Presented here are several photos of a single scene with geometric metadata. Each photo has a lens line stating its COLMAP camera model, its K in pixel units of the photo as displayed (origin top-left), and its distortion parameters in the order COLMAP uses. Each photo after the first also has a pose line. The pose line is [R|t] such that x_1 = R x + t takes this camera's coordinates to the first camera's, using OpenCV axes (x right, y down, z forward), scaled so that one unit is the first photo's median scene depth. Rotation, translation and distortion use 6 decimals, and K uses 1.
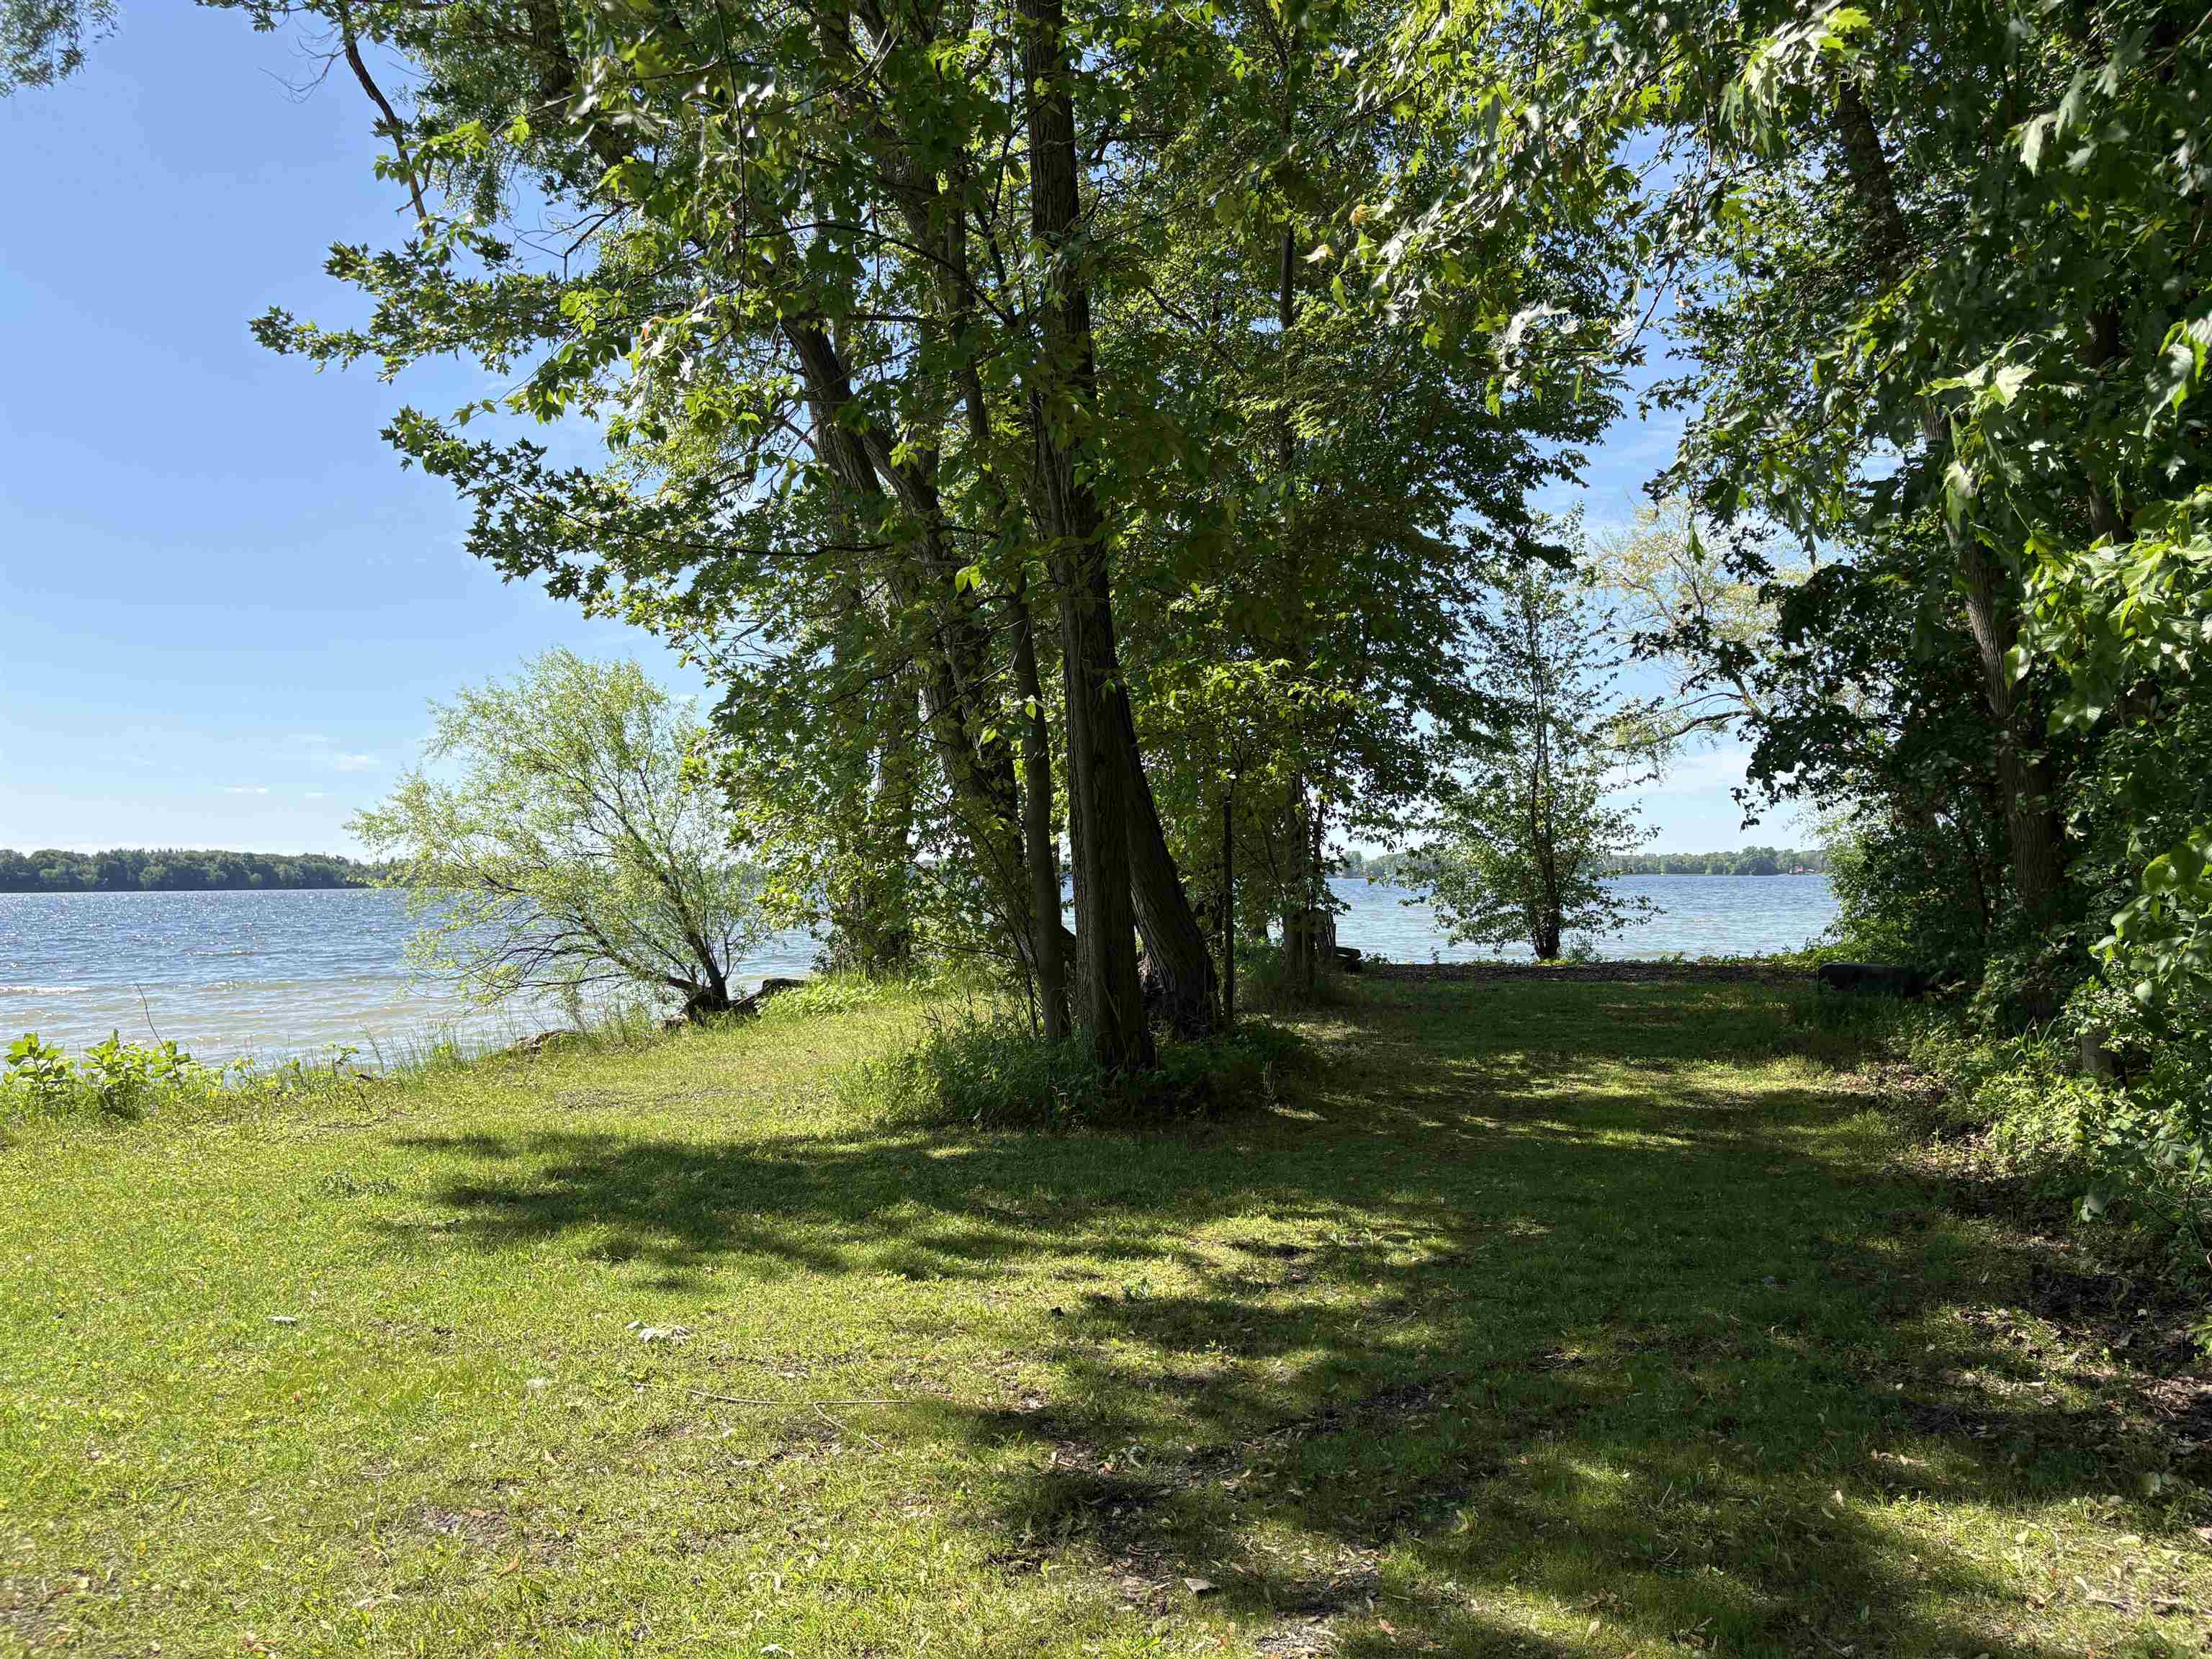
lens RADIAL K [[1665.9, 0, 1106.0], [0, 1665.9, 829.5], [0, 0, 1]] dist [0.067558, -0.055869]
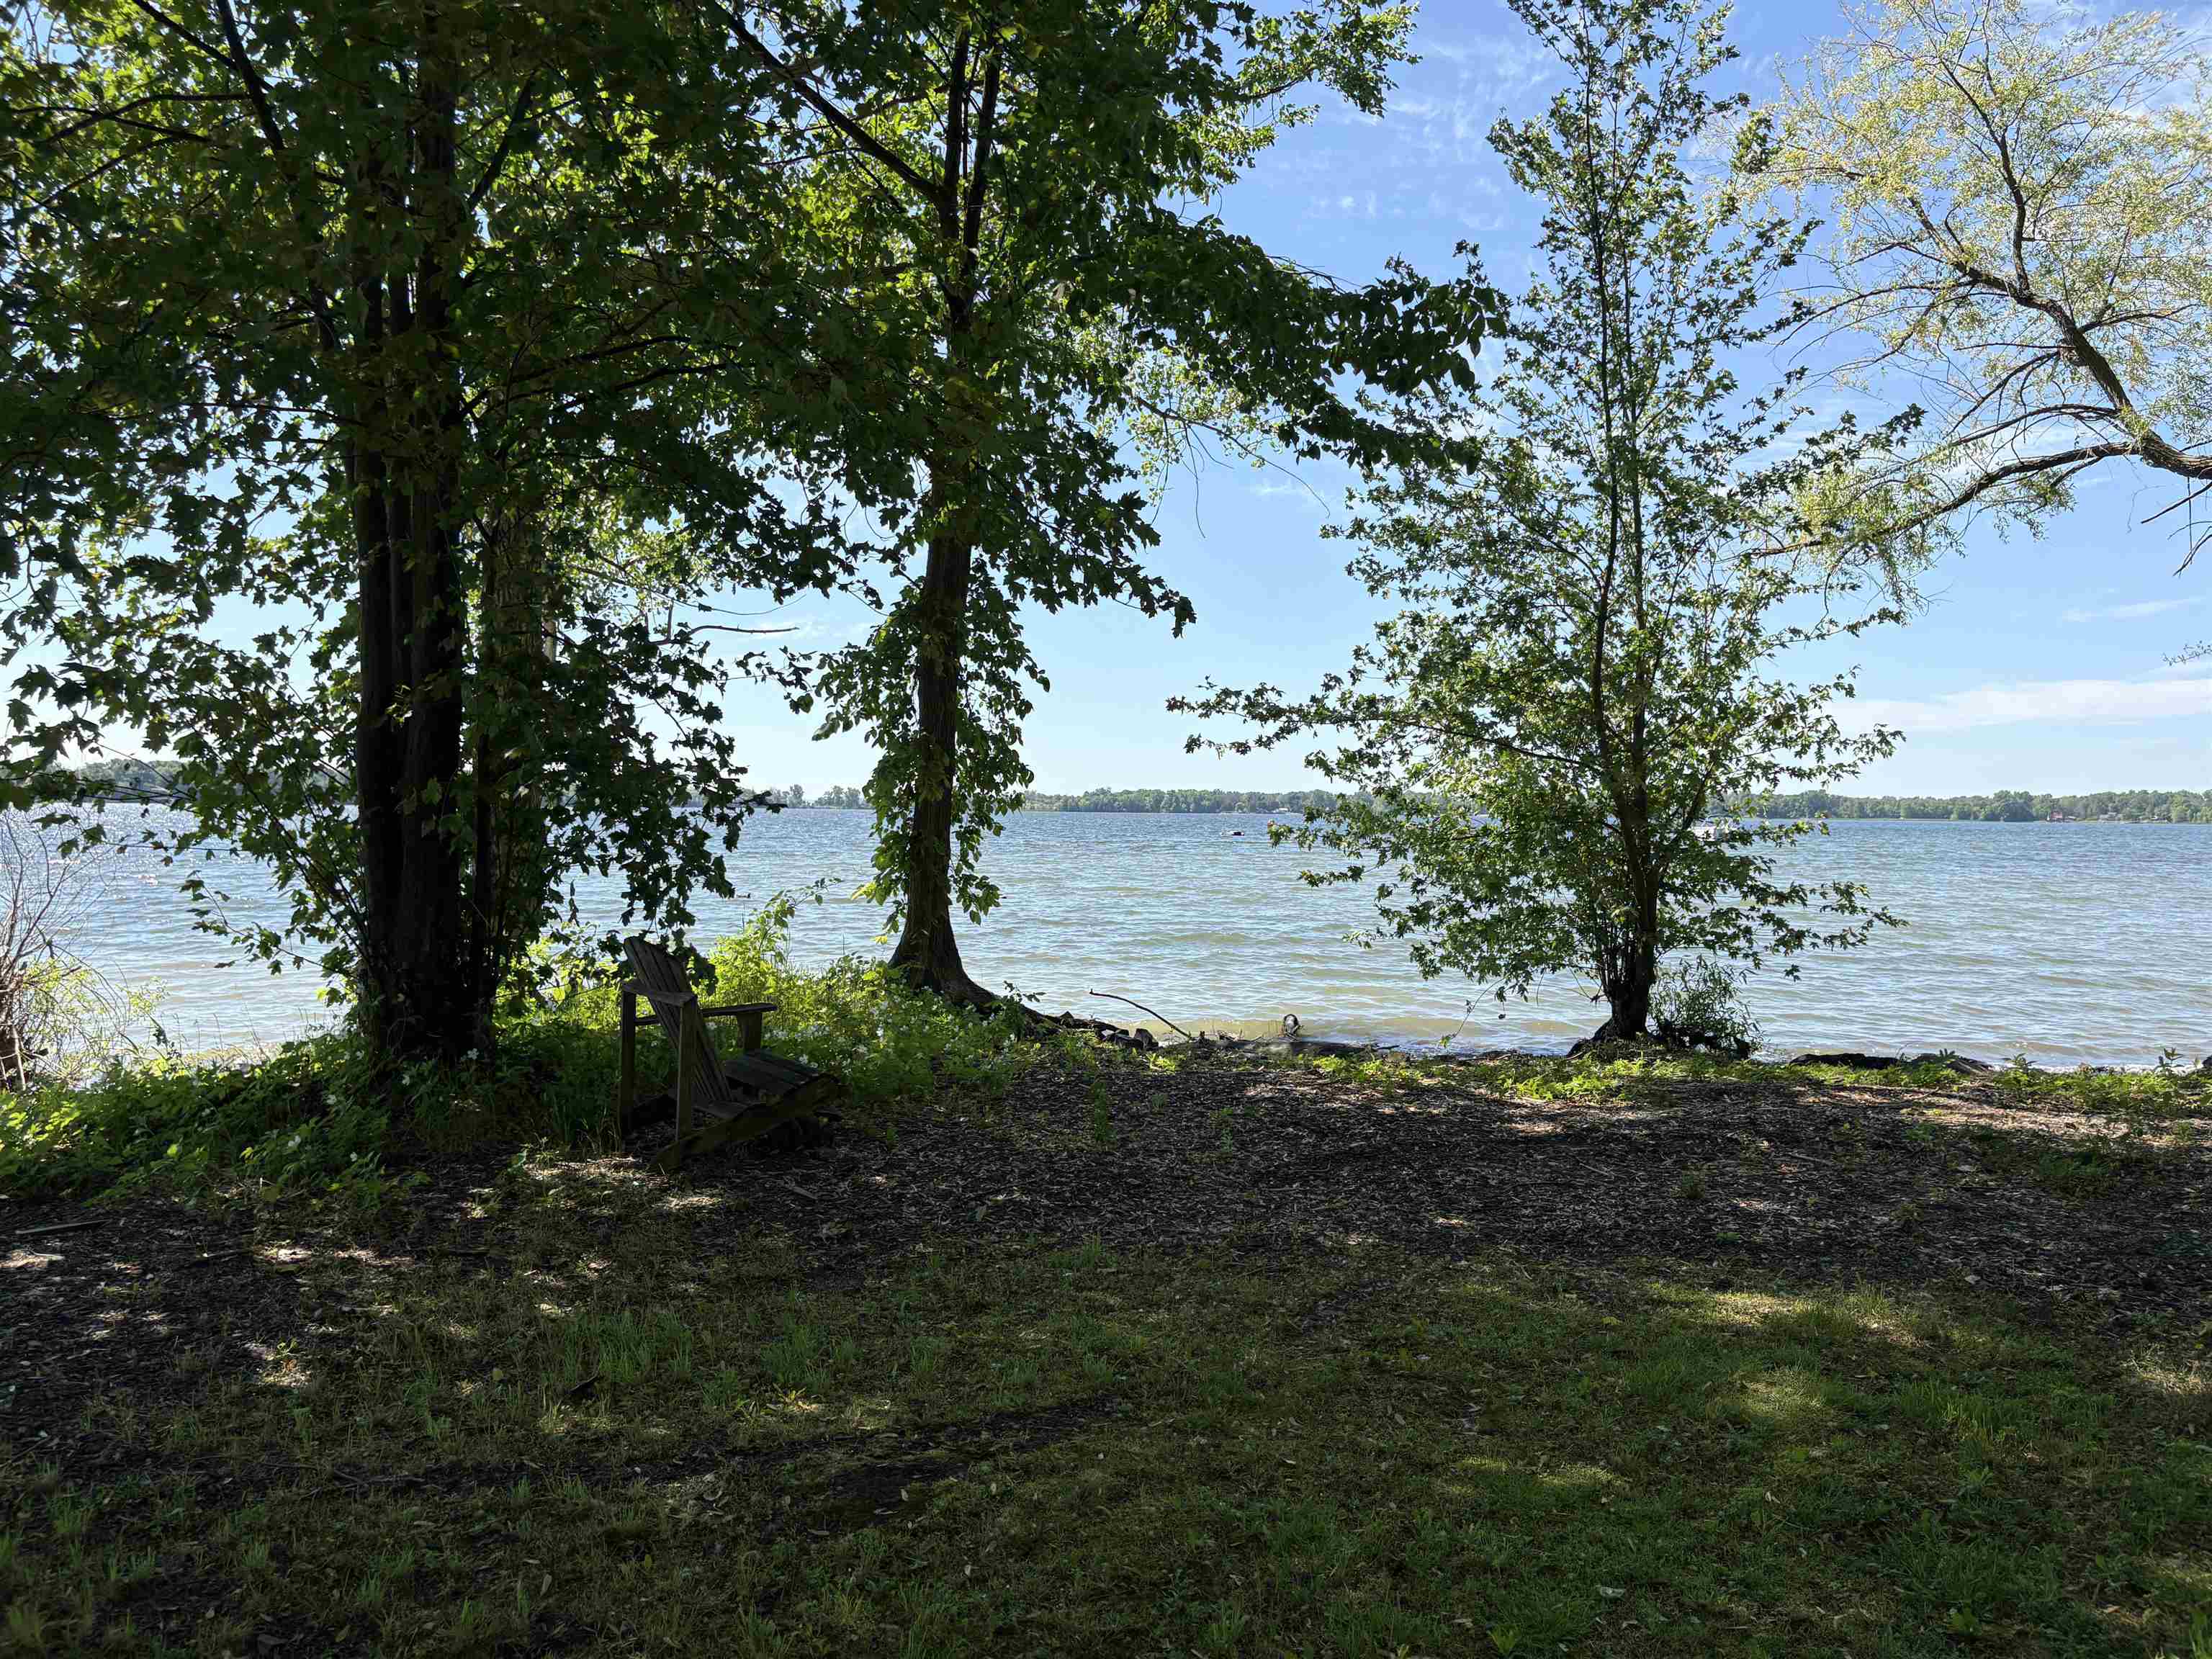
lens RADIAL K [[1680.5, 0, 1106.0], [0, 1680.5, 829.5], [0, 0, 1]] dist [0.068592, -0.039914]
pose [[0.993001, 0.022102, -0.116018, 0.055638], [-0.017278, 0.998950, 0.042427, 0.003467], [0.116834, -0.040126, 0.992341, 0.167568]]
